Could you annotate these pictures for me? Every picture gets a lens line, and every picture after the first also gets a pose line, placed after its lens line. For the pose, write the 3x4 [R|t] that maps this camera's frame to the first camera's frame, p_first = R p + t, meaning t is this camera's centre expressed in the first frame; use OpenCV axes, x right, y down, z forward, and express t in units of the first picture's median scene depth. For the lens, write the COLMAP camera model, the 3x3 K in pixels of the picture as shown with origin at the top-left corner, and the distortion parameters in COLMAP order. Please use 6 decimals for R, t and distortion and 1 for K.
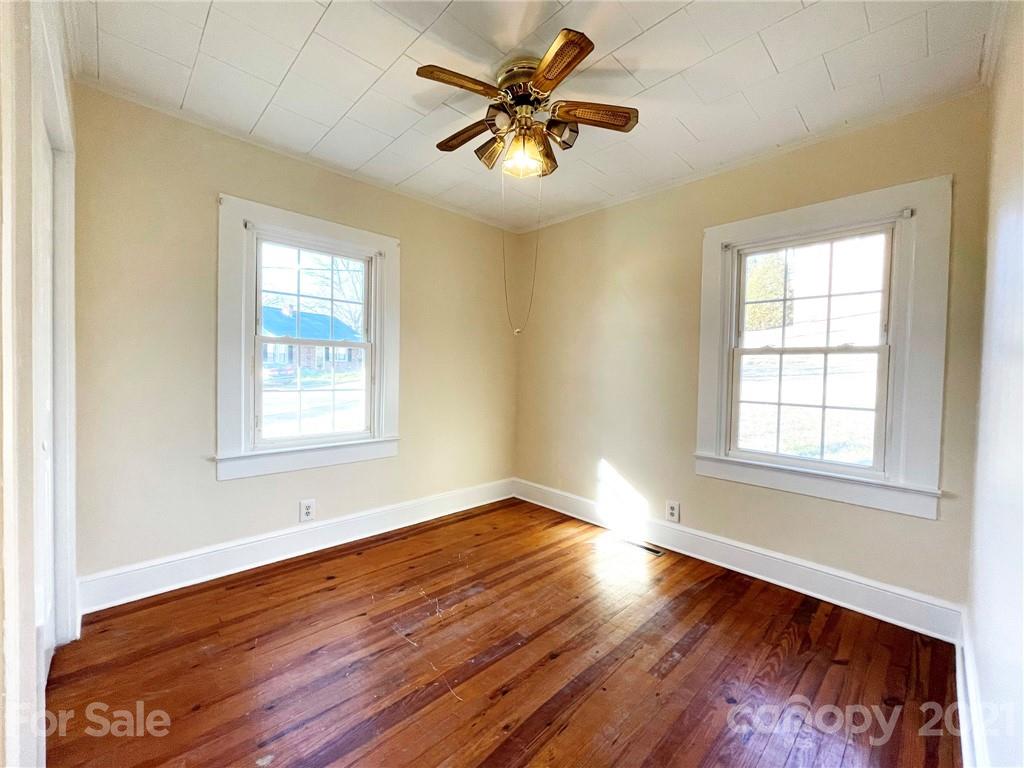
lens RADIAL K [[412.4, 0, 511.7], [0, 412.4, 381.1], [0, 0, 1]] dist [-0.008916, 0.003406]
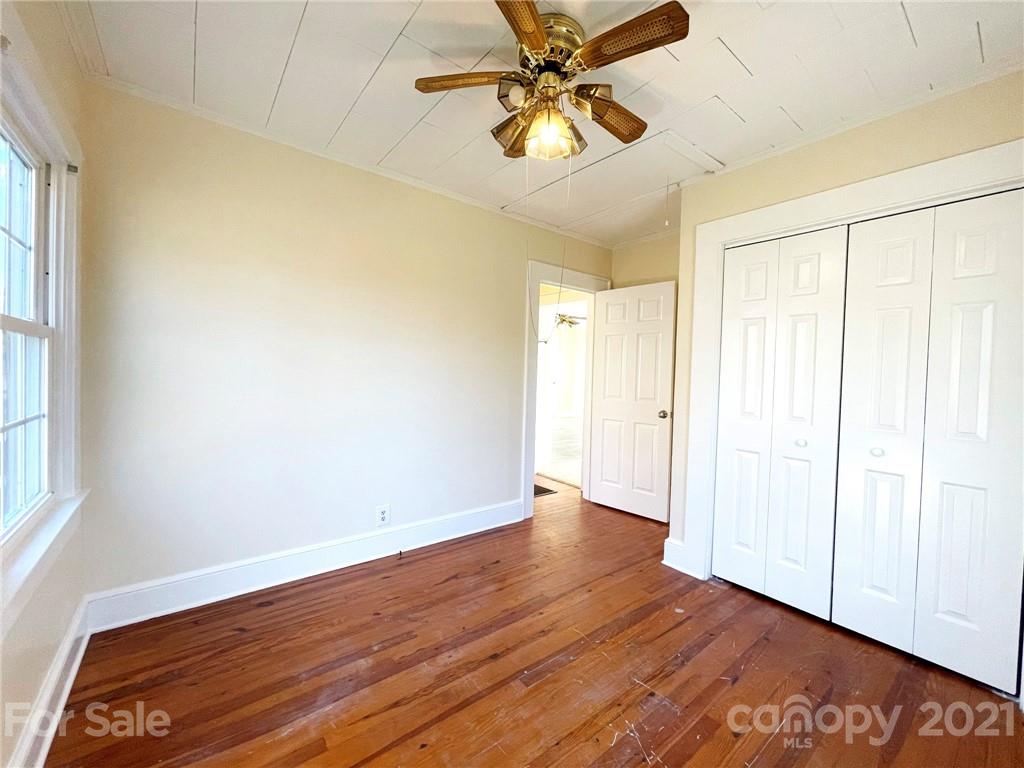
lens RADIAL K [[412.4, 0, 511.7], [0, 412.4, 381.1], [0, 0, 1]] dist [-0.008916, 0.003406]
pose [[-0.993481, -0.052953, 0.100956, -0.009376], [-0.048514, 0.997766, 0.045934, -0.071403], [-0.103163, 0.040737, -0.993830, 1.859144]]
